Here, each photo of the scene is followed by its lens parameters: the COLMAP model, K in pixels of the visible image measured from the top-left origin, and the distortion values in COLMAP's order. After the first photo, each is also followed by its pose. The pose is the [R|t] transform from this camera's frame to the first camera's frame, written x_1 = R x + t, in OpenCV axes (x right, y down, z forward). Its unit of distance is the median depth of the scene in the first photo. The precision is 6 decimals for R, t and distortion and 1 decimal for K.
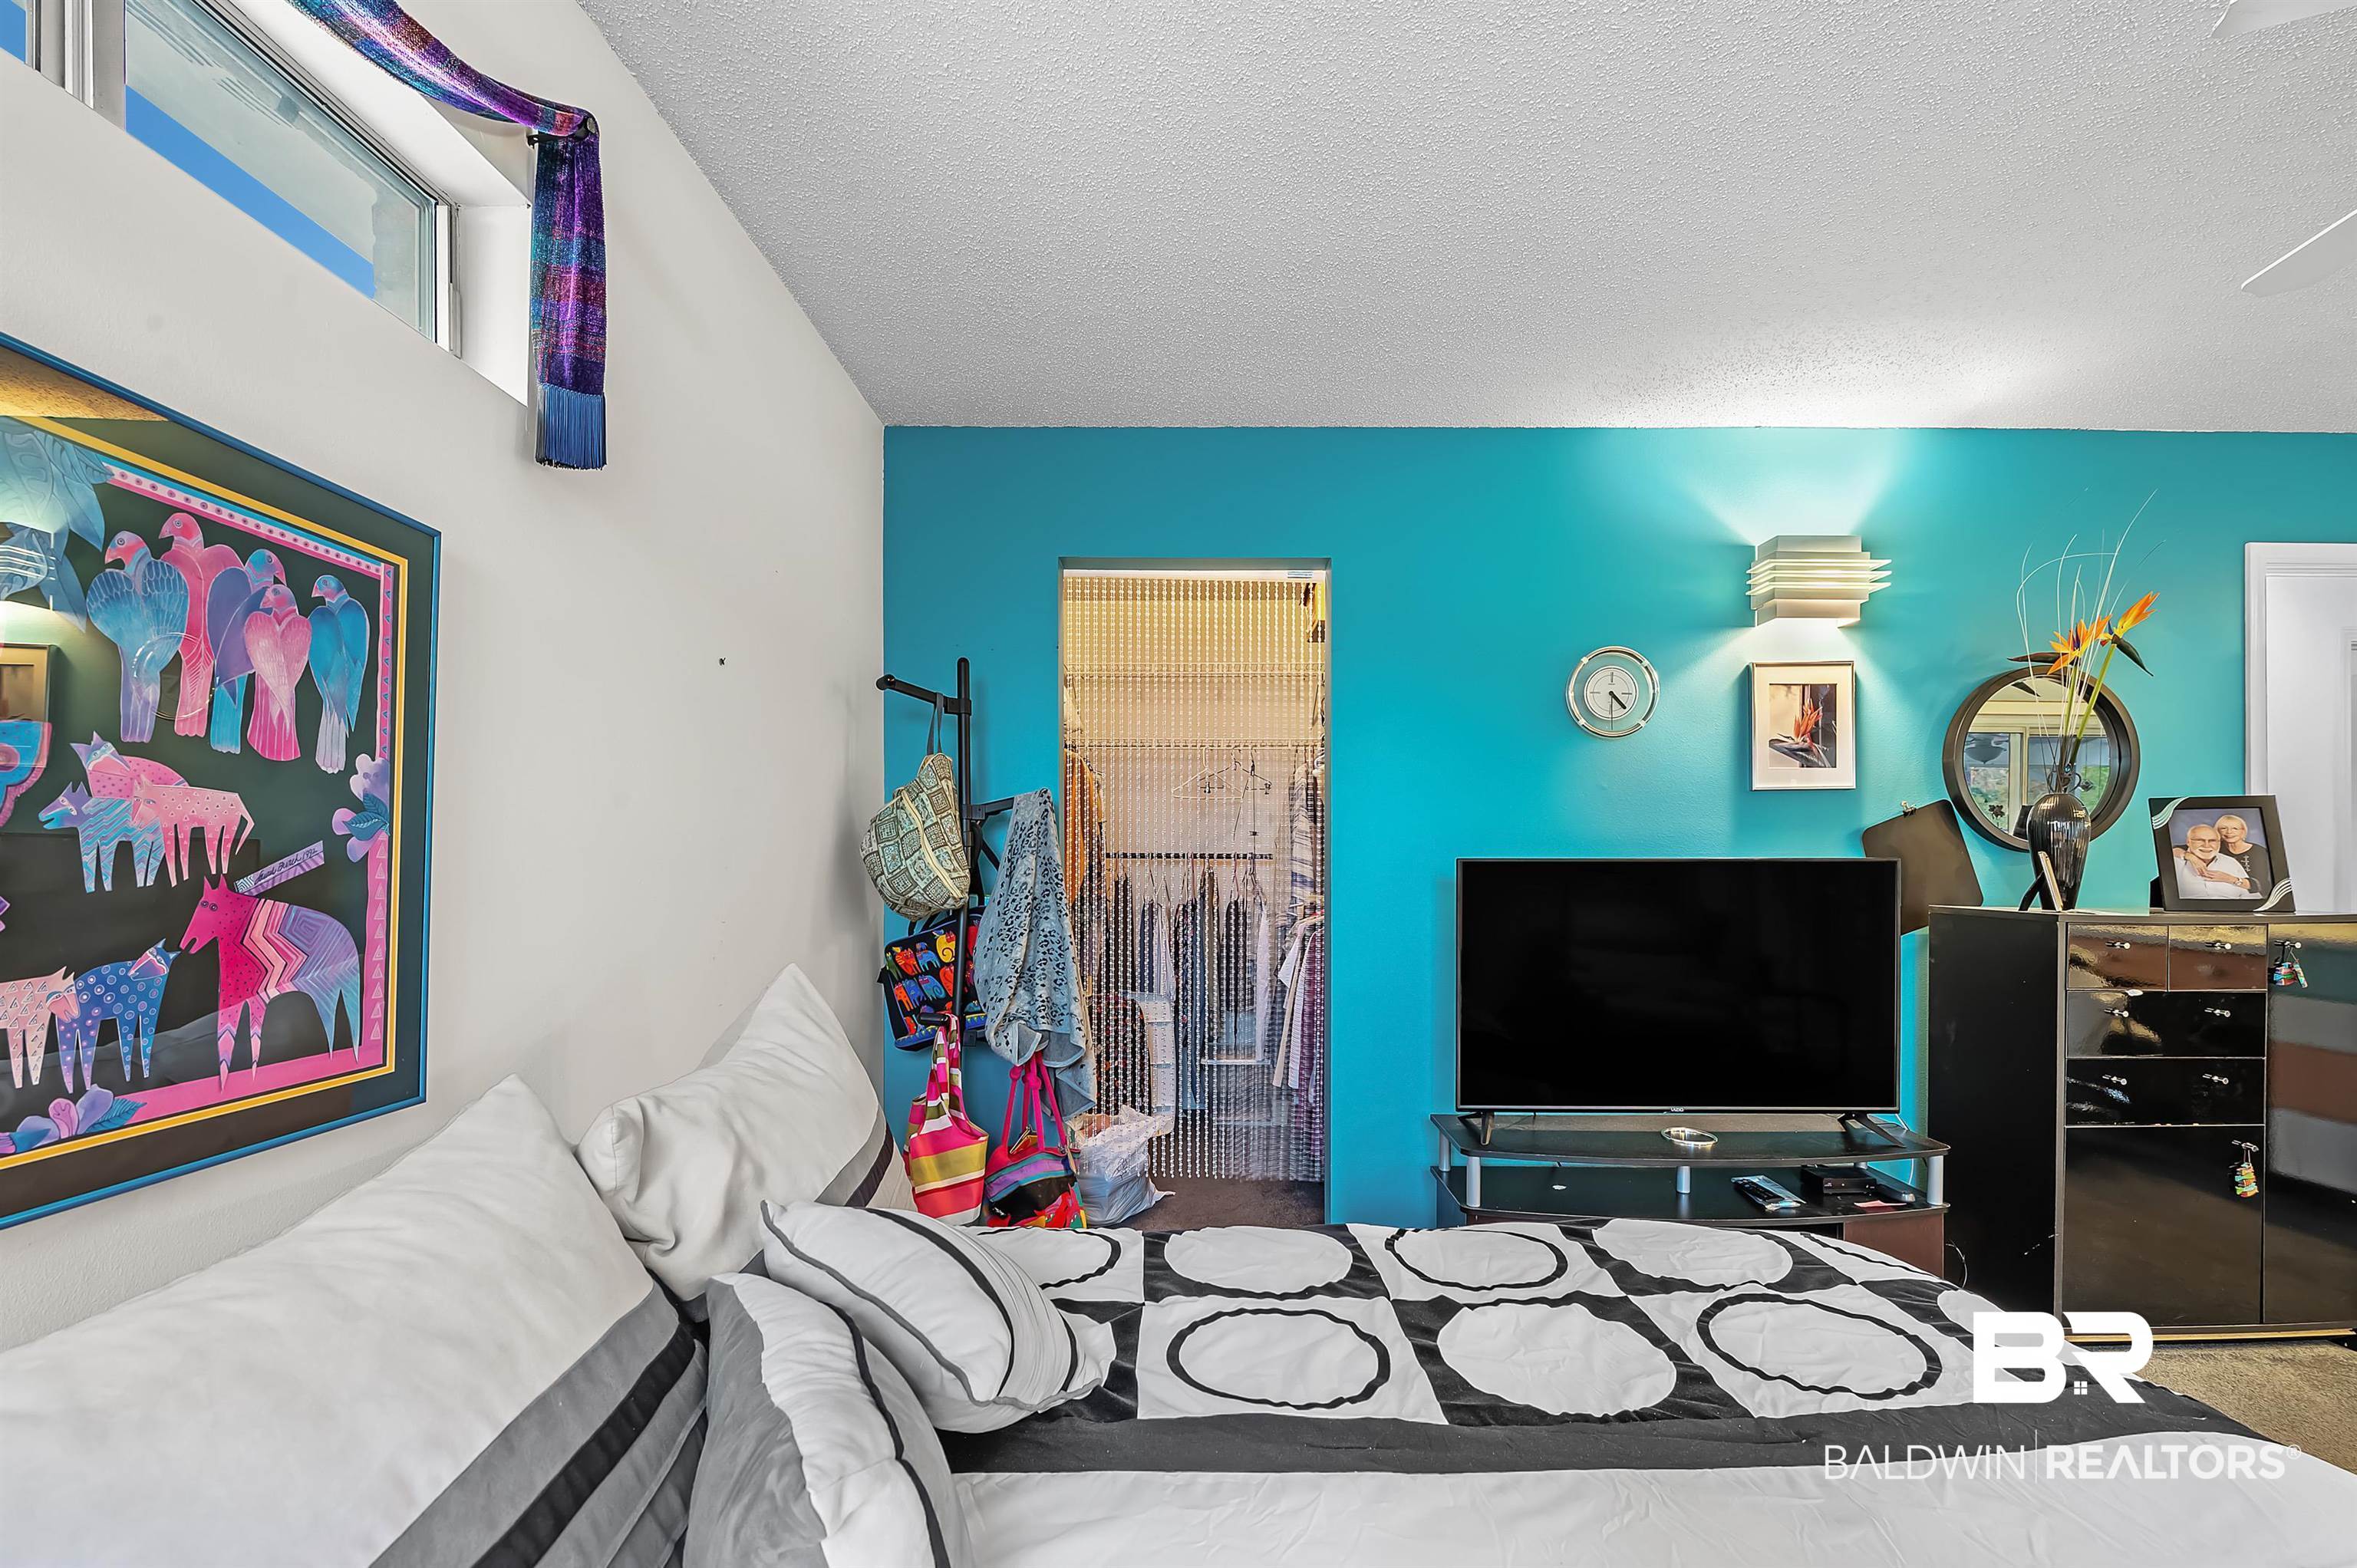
lens RADIAL K [[998.9, 0, 1200.2], [0, 998.9, 860.2], [0, 0, 1]] dist [-0.009912, -0.000291]
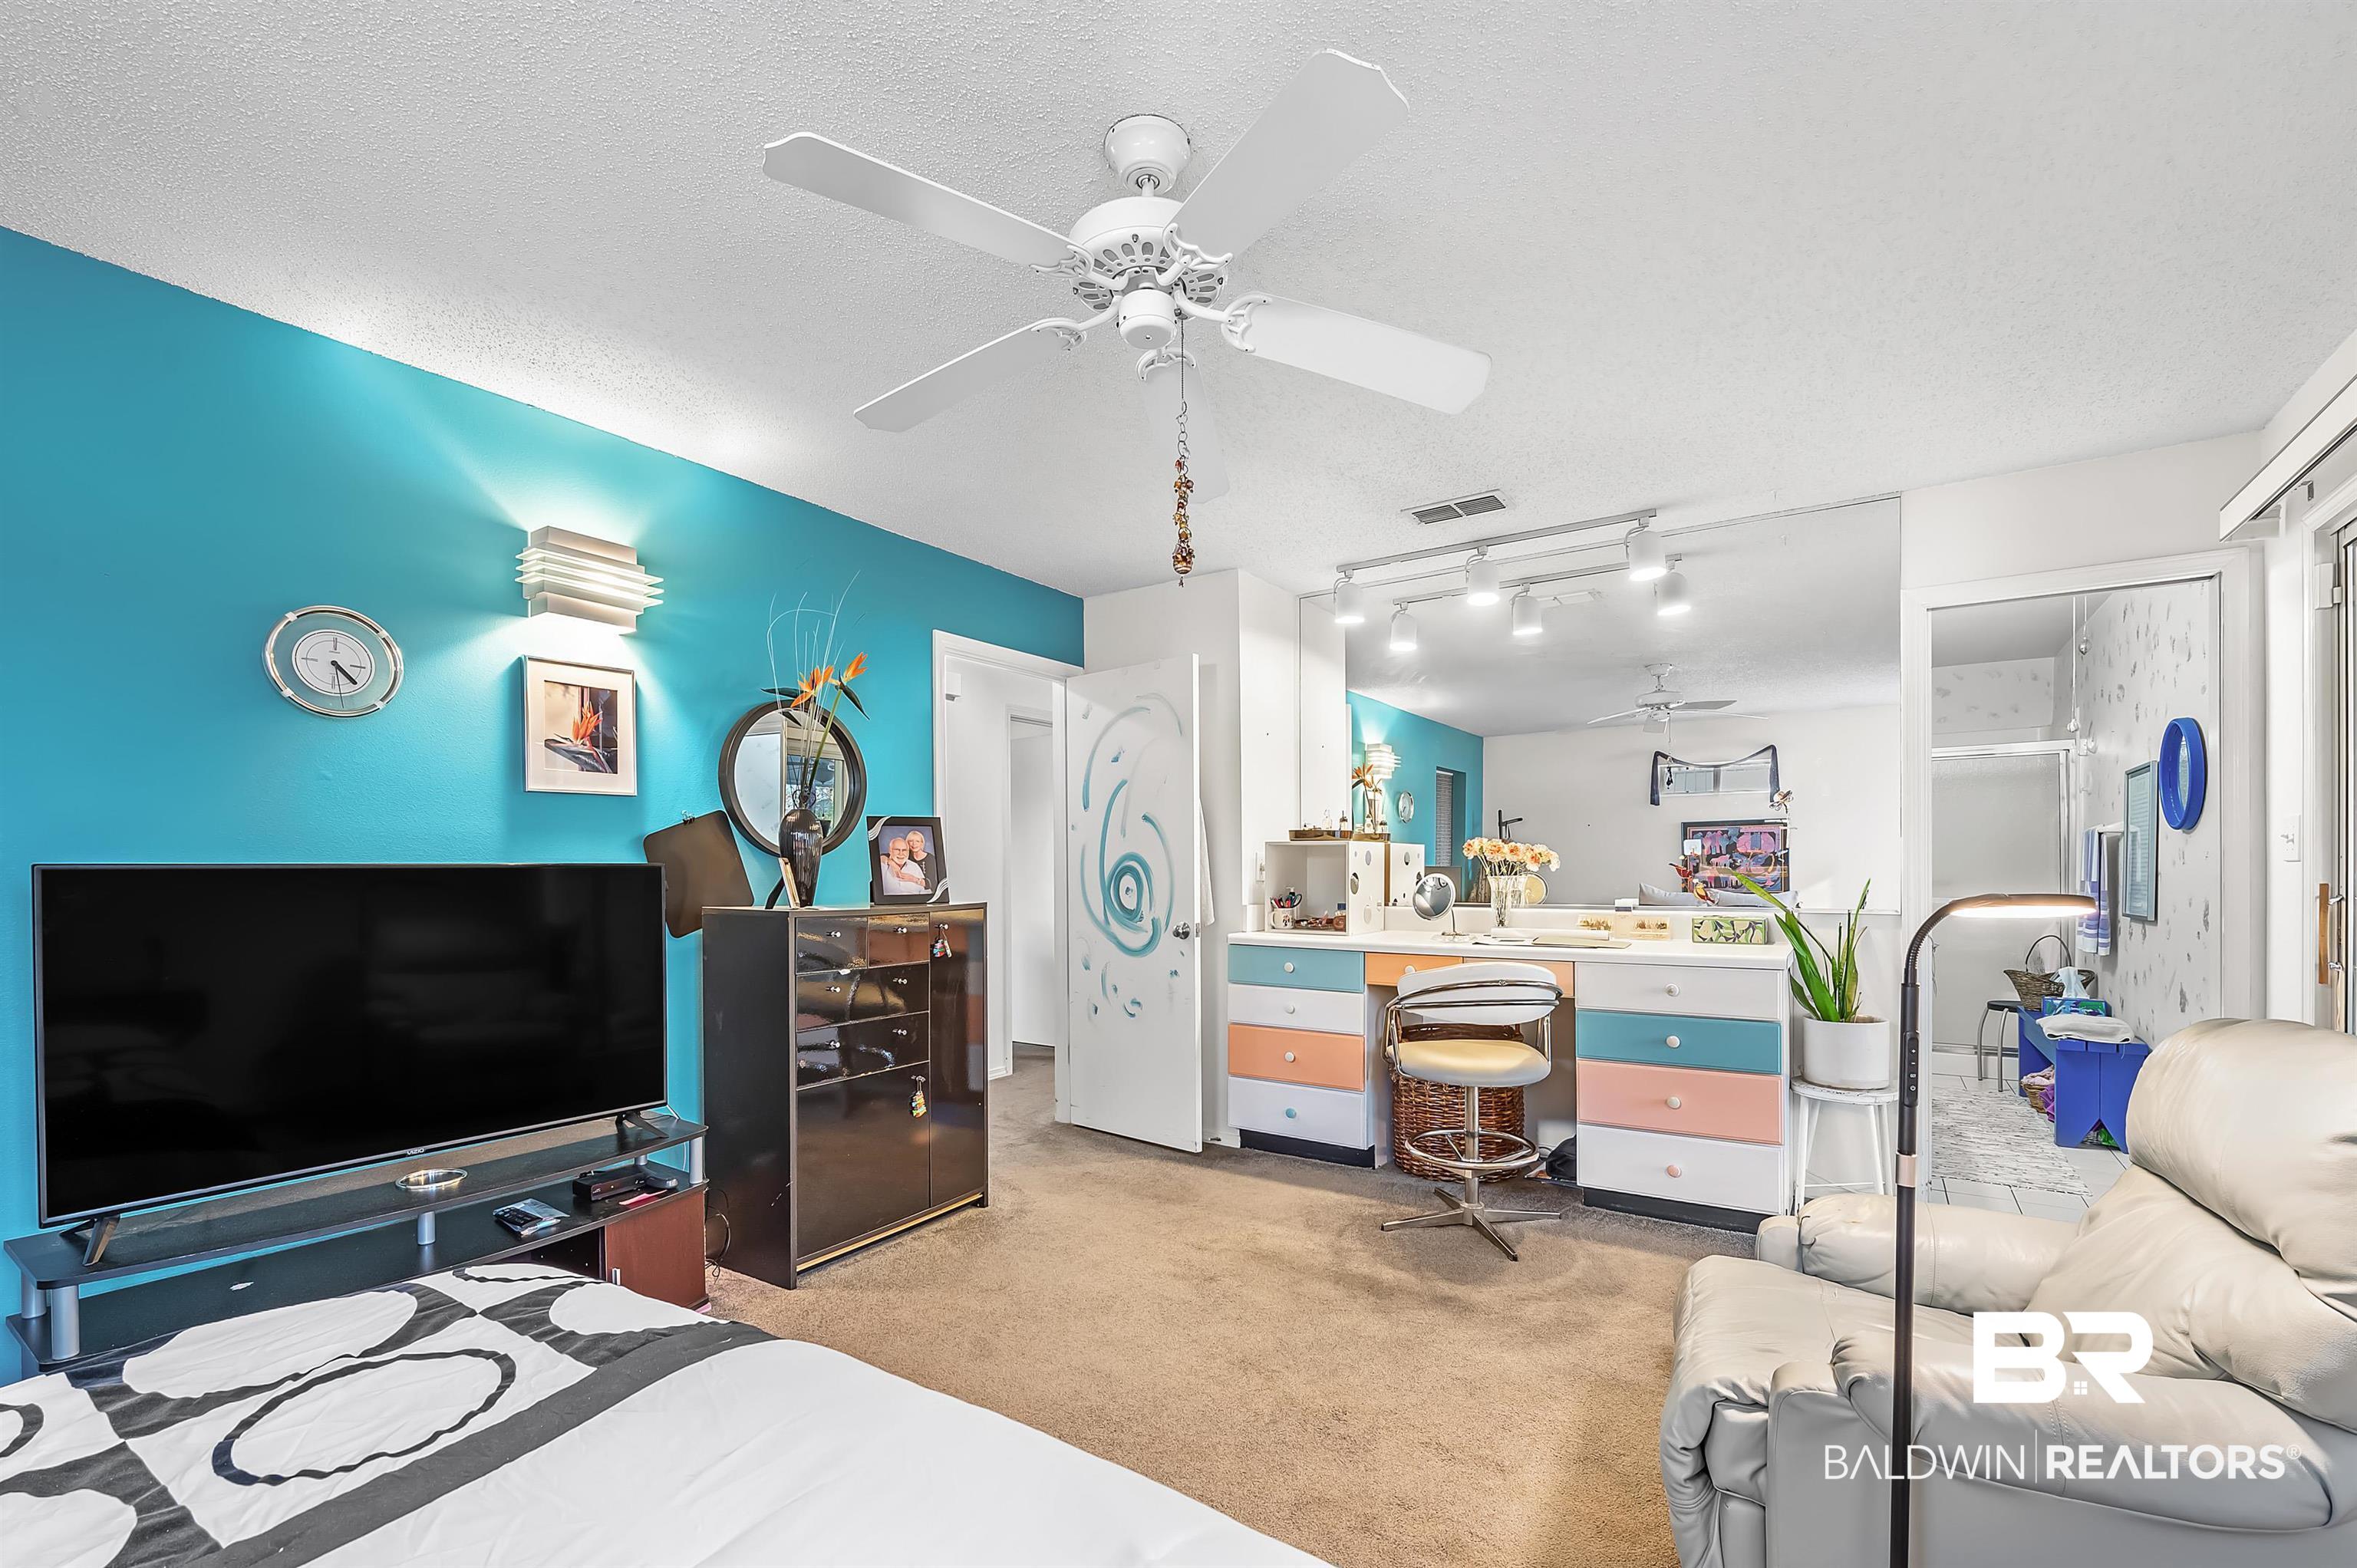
lens RADIAL K [[994.5, 0, 1188.2], [0, 994.5, 878.9], [0, 0, 1]] dist [-0.006996, -0.000522]
pose [[0.550878, -0.013035, 0.834484, 0.131090], [0.001879, 0.999895, 0.014378, 0.000069], [-0.834583, -0.006352, 0.550845, -0.042188]]
